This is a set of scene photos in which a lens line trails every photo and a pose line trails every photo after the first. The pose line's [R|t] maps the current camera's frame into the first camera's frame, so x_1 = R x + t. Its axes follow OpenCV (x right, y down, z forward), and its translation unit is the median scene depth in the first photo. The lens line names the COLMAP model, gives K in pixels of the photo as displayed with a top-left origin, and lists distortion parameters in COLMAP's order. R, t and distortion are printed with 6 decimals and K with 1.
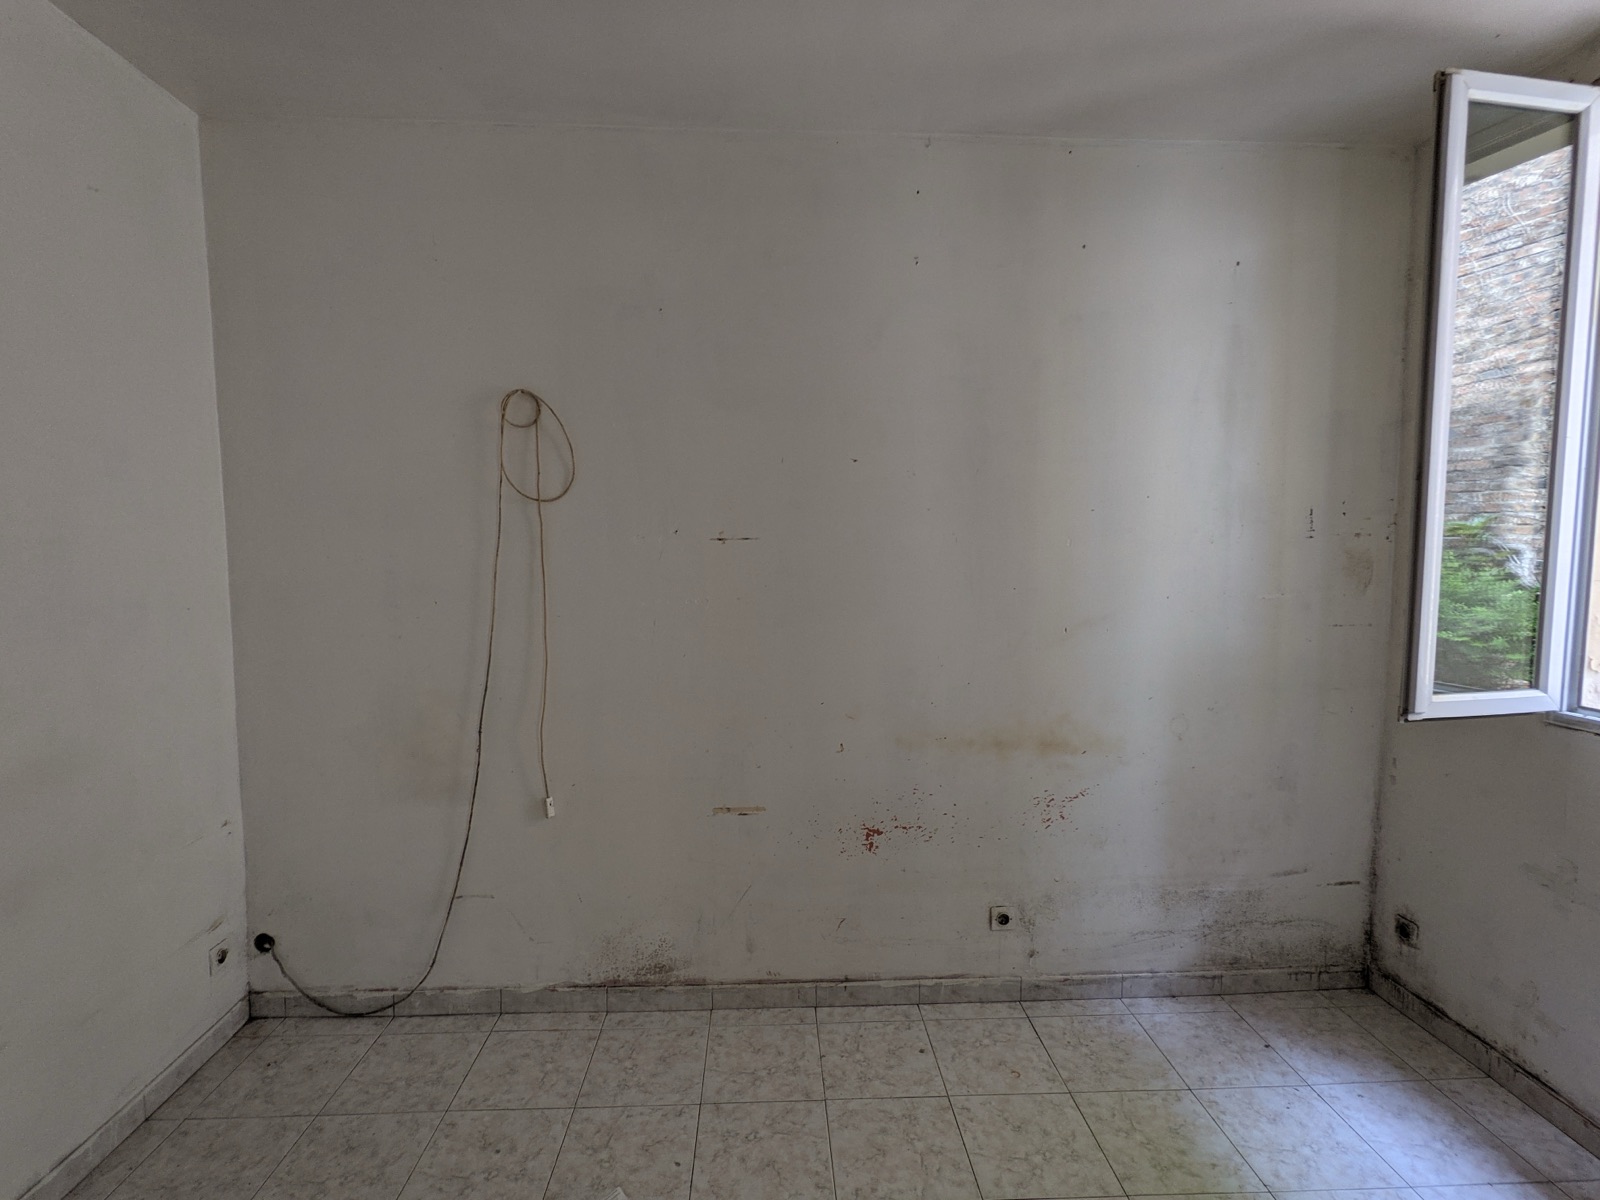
lens RADIAL K [[774.8, 0, 795.3], [0, 774.8, 604.7], [0, 0, 1]] dist [-0.003801, 0.003070]
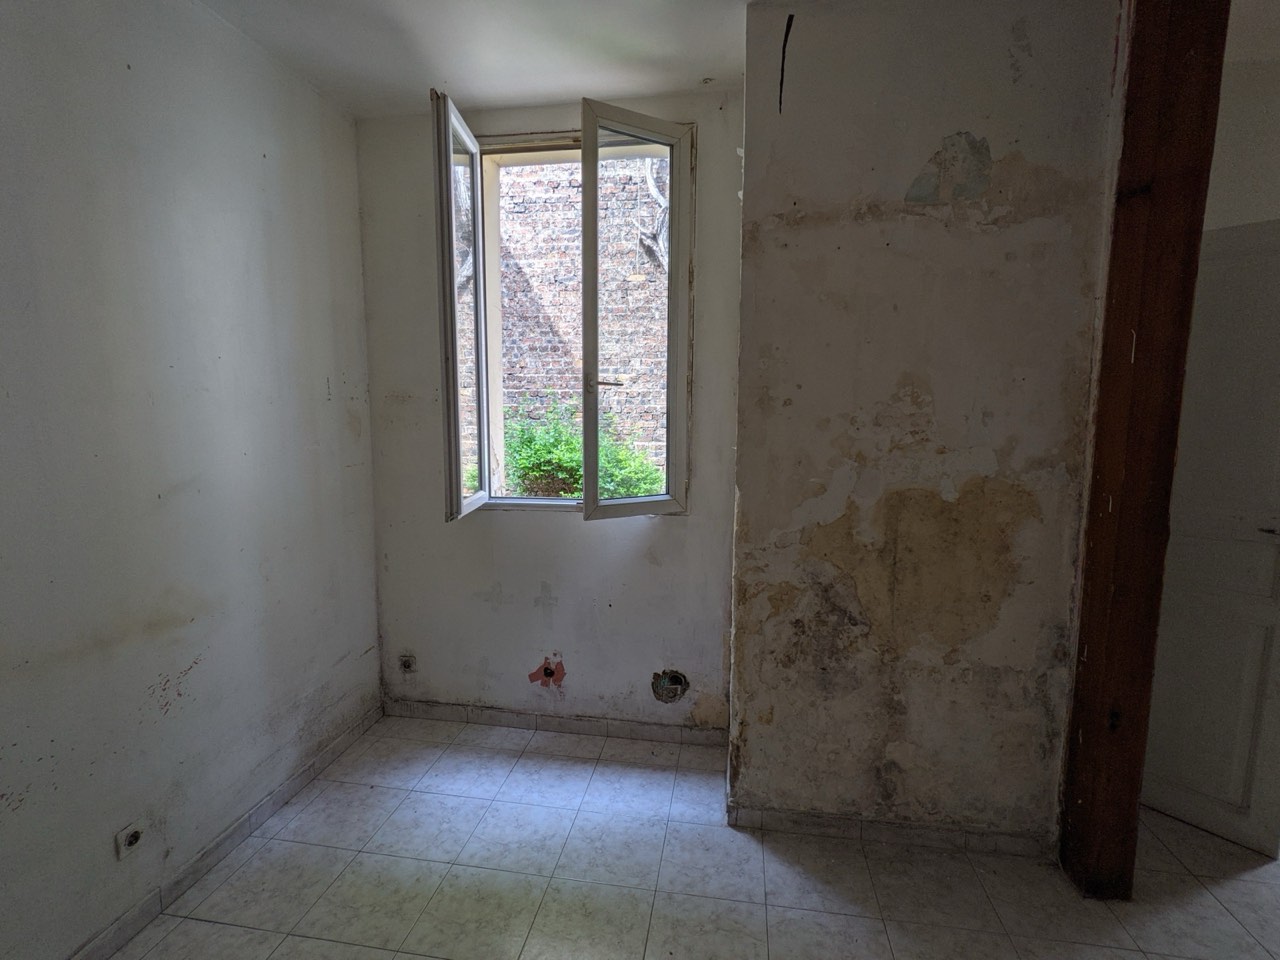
lens RADIAL K [[619.9, 0, 636.2], [0, 619.9, 483.7], [0, 0, 1]] dist [-0.003801, 0.003070]
pose [[0.201700, -0.114206, 0.972766, -0.191874], [0.072862, 0.992176, 0.101377, -0.012015], [-0.976733, 0.050430, 0.208444, 0.226286]]
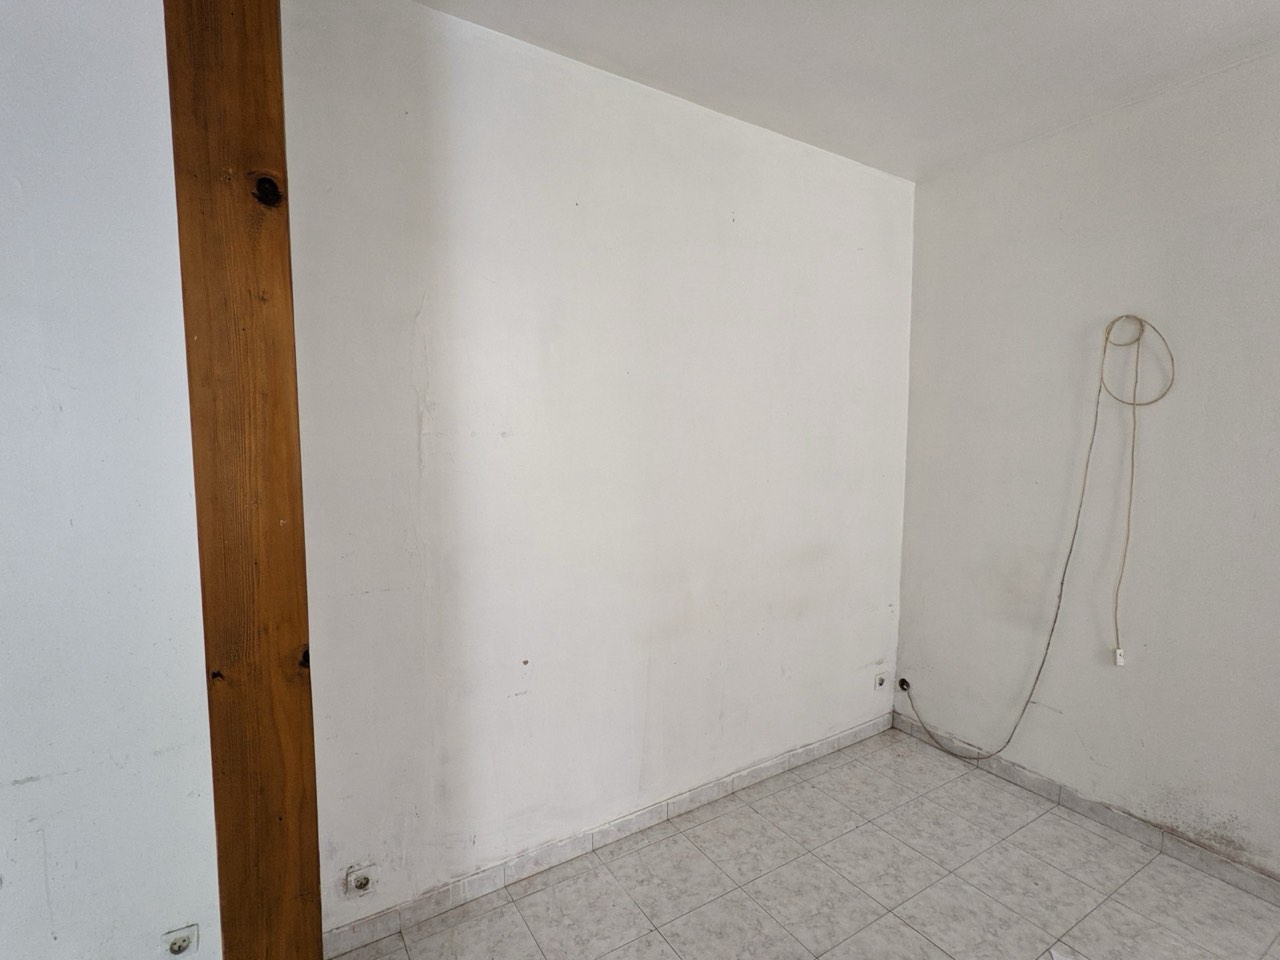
lens RADIAL K [[598.7, 0, 642.8], [0, 598.7, 487.9], [0, 0, 1]] dist [-0.003531, 0.004447]
pose [[0.492220, 0.077297, -0.867032, 0.129181], [-0.073980, 0.996161, 0.046810, 0.010341], [0.867322, 0.041102, 0.496048, -0.147793]]
